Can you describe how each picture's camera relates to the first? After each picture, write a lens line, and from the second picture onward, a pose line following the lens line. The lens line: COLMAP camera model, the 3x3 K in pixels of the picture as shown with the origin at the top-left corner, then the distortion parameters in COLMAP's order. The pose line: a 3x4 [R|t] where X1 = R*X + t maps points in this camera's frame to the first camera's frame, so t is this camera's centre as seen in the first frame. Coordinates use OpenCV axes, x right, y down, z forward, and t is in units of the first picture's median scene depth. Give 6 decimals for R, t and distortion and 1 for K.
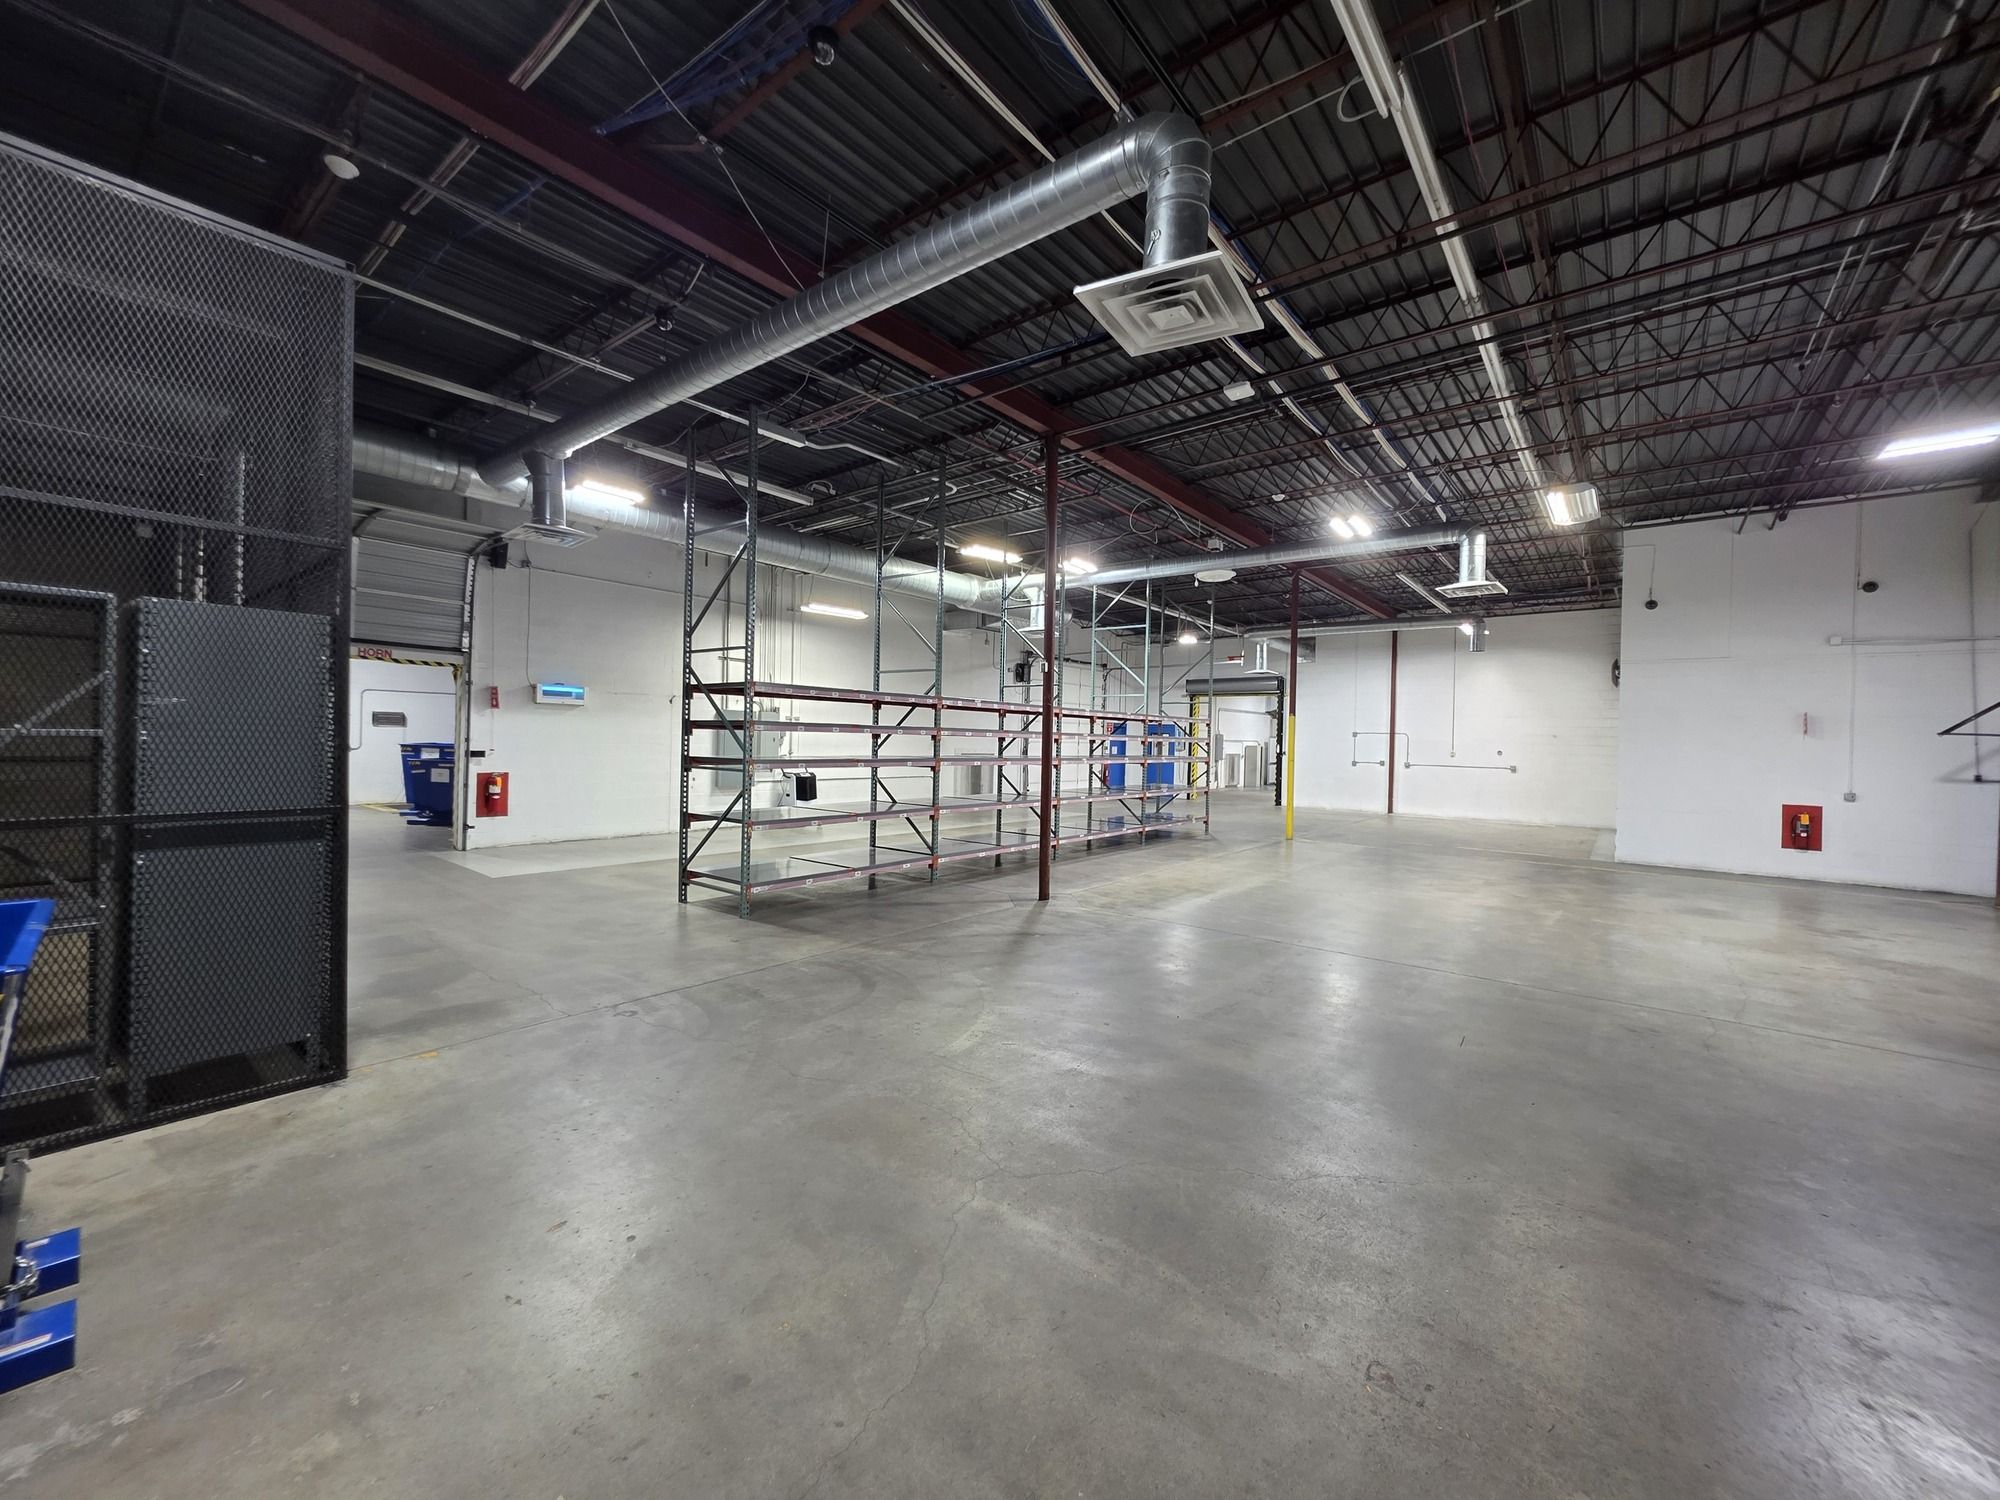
lens RADIAL K [[798.5, 0, 983.8], [0, 798.5, 739.1], [0, 0, 1]] dist [0.003941, 0.000598]
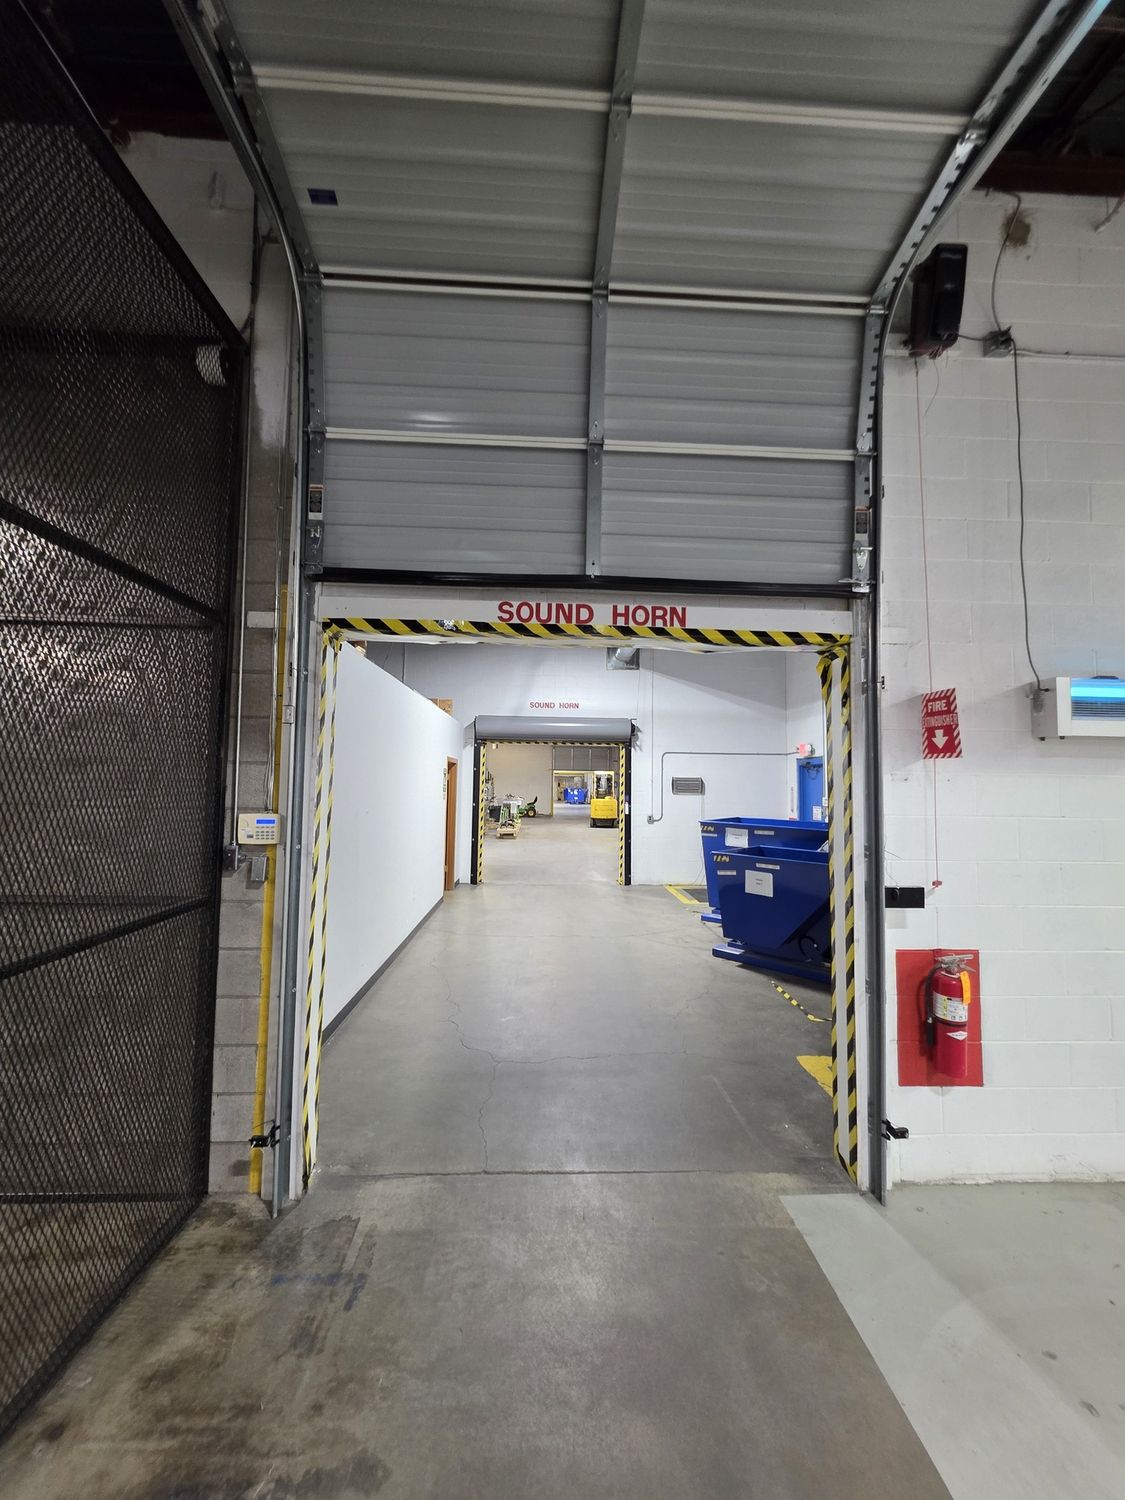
lens RADIAL K [[598.9, 0, 561.2], [0, 598.9, 750.0], [0, 0, 1]] dist [0.003941, 0.000598]
pose [[0.659382, -0.052495, -0.749973, -0.528660], [-0.006478, 0.997125, -0.075491, -0.021637], [0.751780, 0.054635, 0.657146, 0.716642]]
